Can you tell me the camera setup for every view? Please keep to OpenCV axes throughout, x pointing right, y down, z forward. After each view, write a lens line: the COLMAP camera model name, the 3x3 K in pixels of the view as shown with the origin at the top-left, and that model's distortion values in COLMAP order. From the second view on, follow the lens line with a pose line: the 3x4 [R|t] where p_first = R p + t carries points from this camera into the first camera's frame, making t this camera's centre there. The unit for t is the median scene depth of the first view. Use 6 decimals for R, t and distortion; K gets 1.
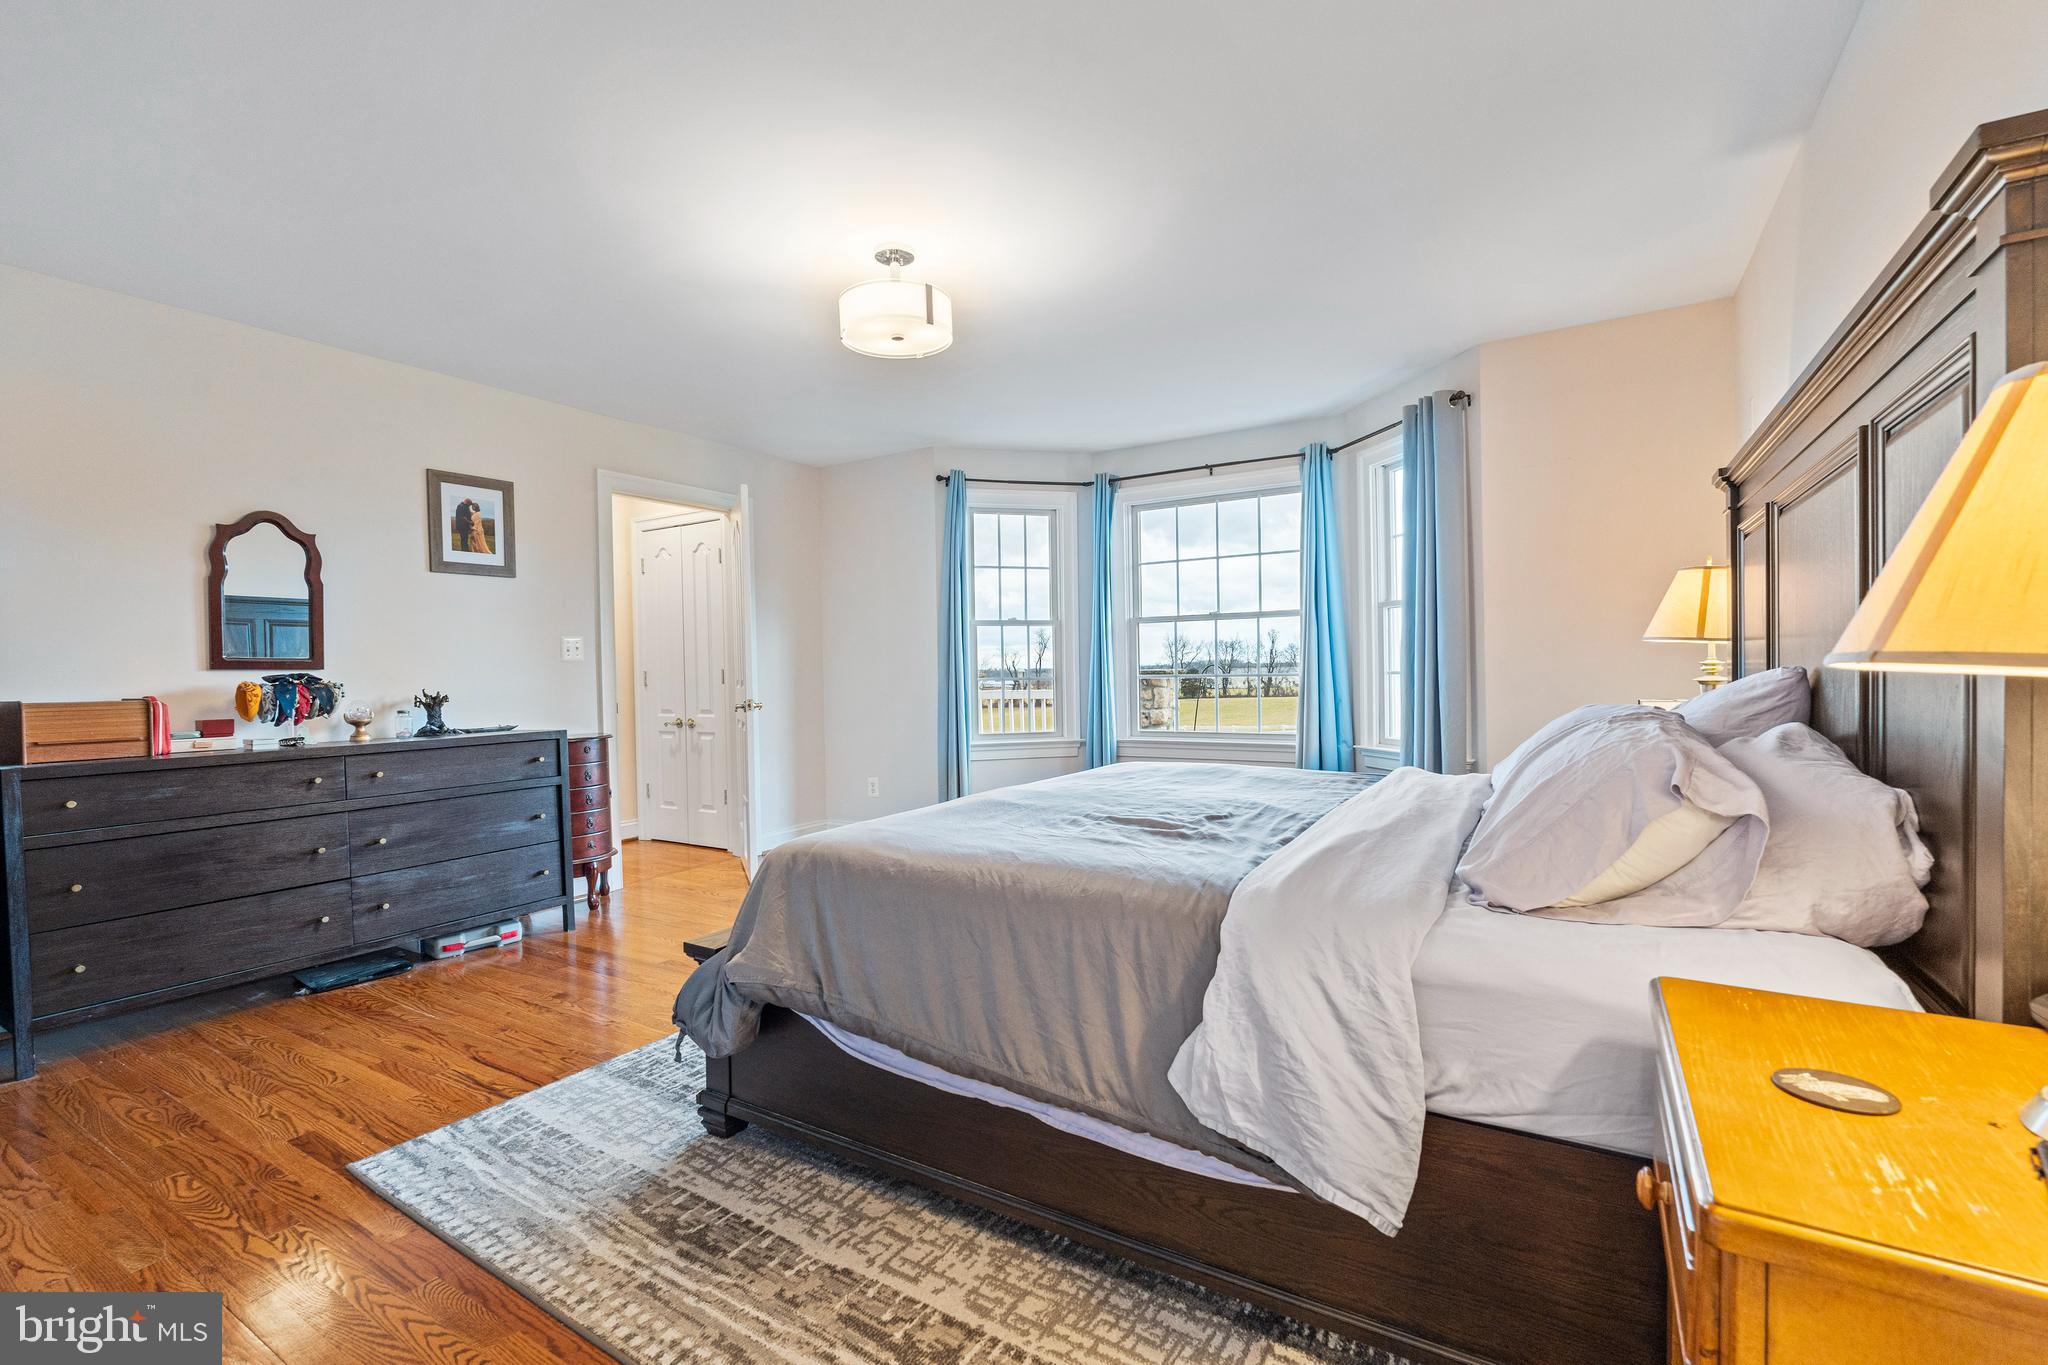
lens RADIAL K [[934.5, 0, 1034.6], [0, 934.5, 686.1], [0, 0, 1]] dist [-0.000242, 0.000268]
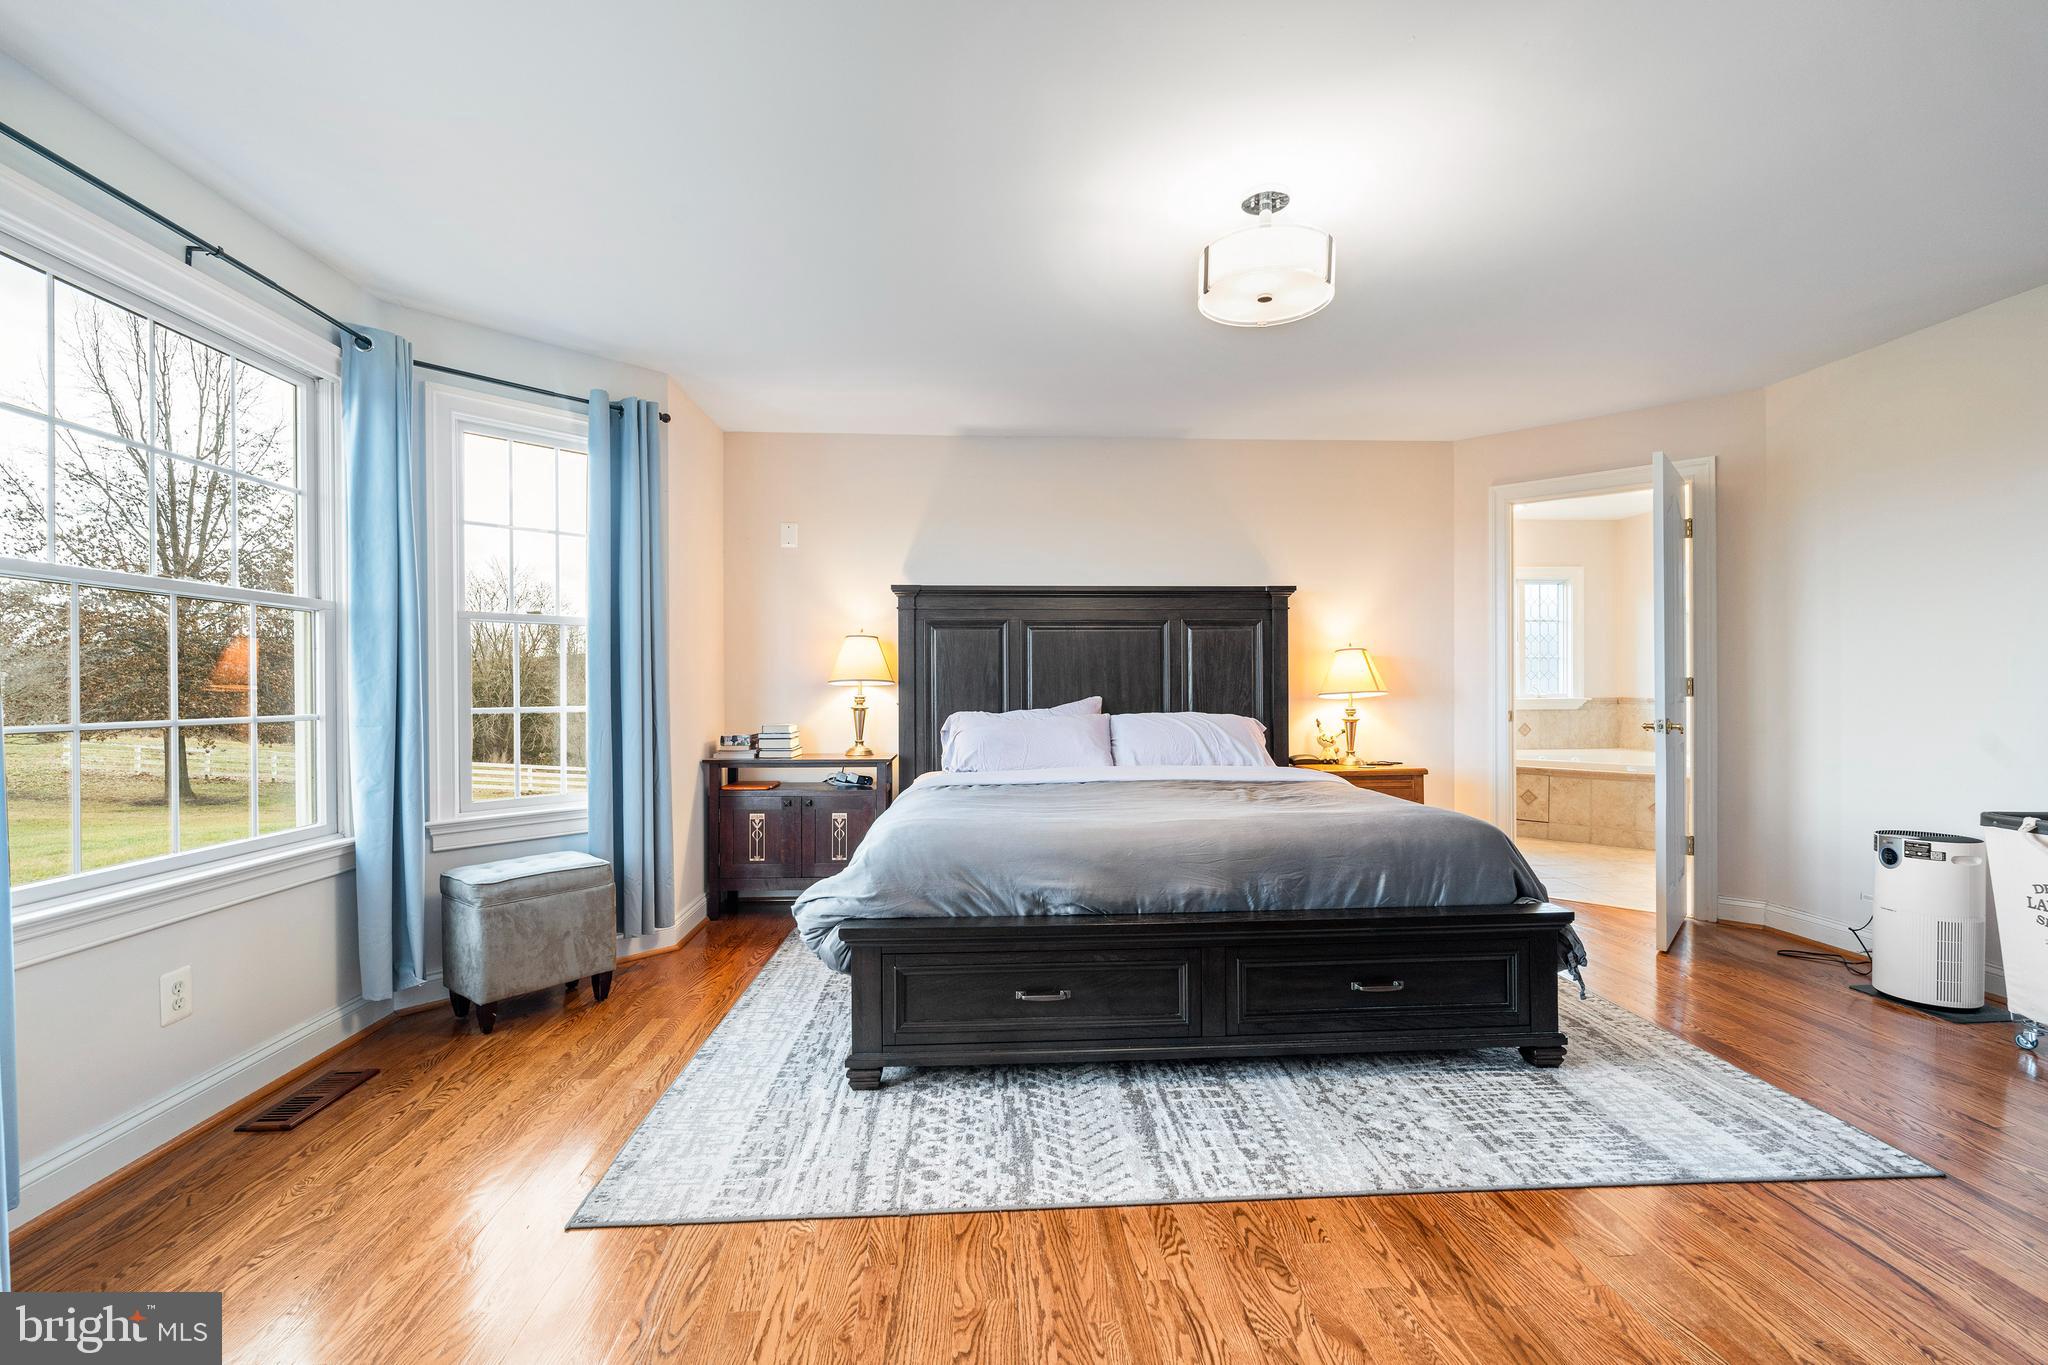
lens RADIAL K [[894.0, 0, 1023.5], [0, 894.0, 690.3], [0, 0, 1]] dist [-0.001275, 0.000401]
pose [[-0.585642, 0.020806, 0.810303, -0.916613], [0.028581, 0.999579, -0.005009, -0.032784], [-0.810066, 0.020226, -0.585990, 2.290657]]
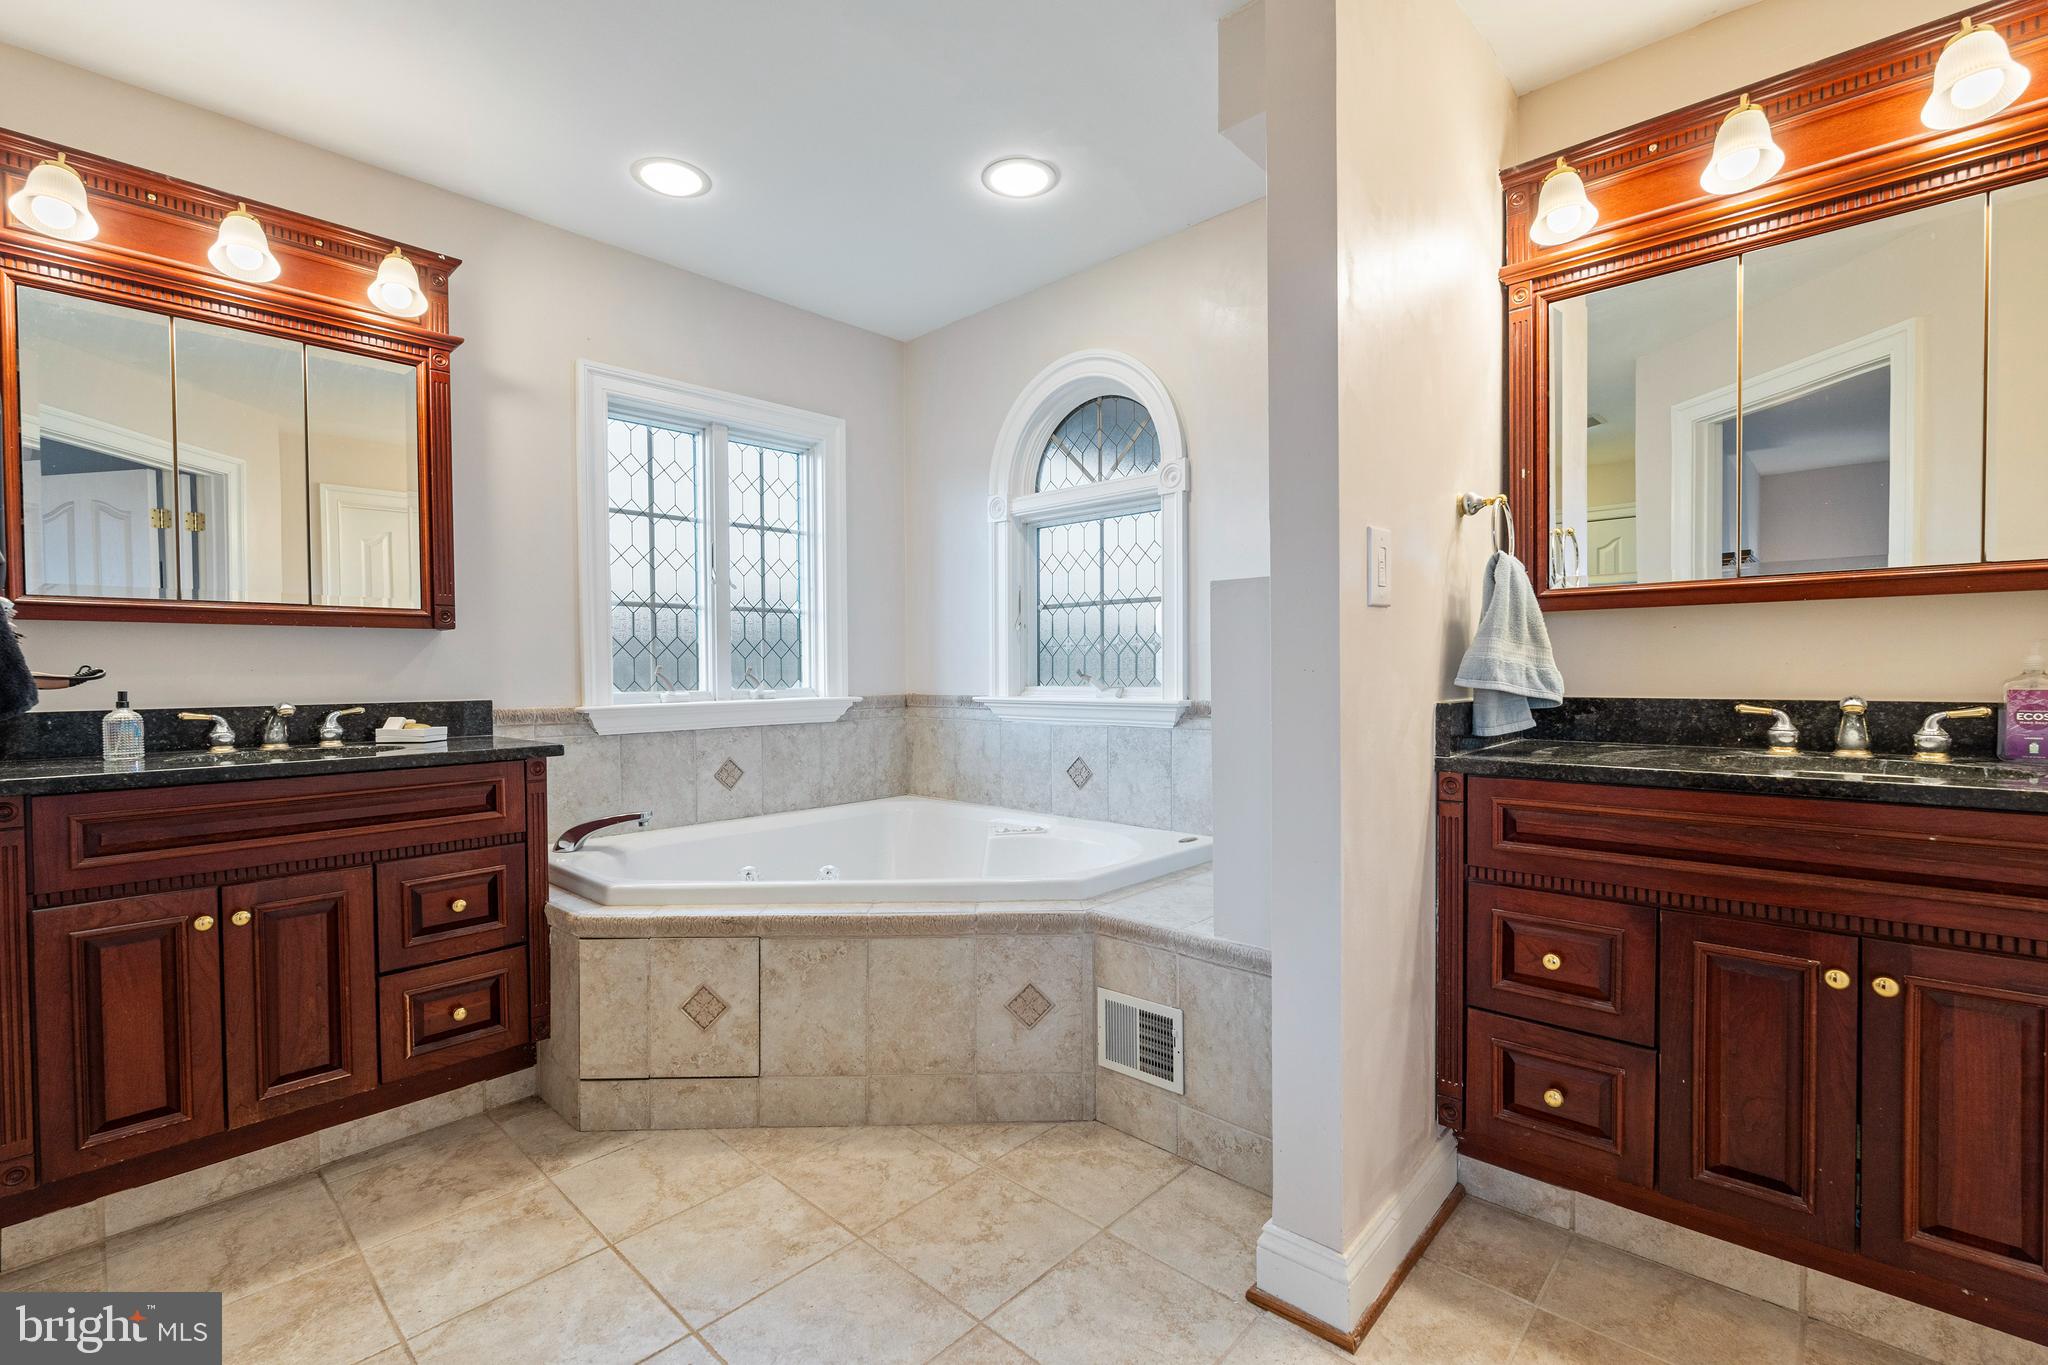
lens RADIAL K [[894.0, 0, 1023.5], [0, 894.0, 690.3], [0, 0, 1]] dist [-0.001275, 0.000401]
pose [[-0.981262, 0.025227, 0.191022, -0.629538], [0.030791, 0.999182, 0.026214, -0.023740], [-0.190204, 0.031605, -0.981236, 1.580333]]
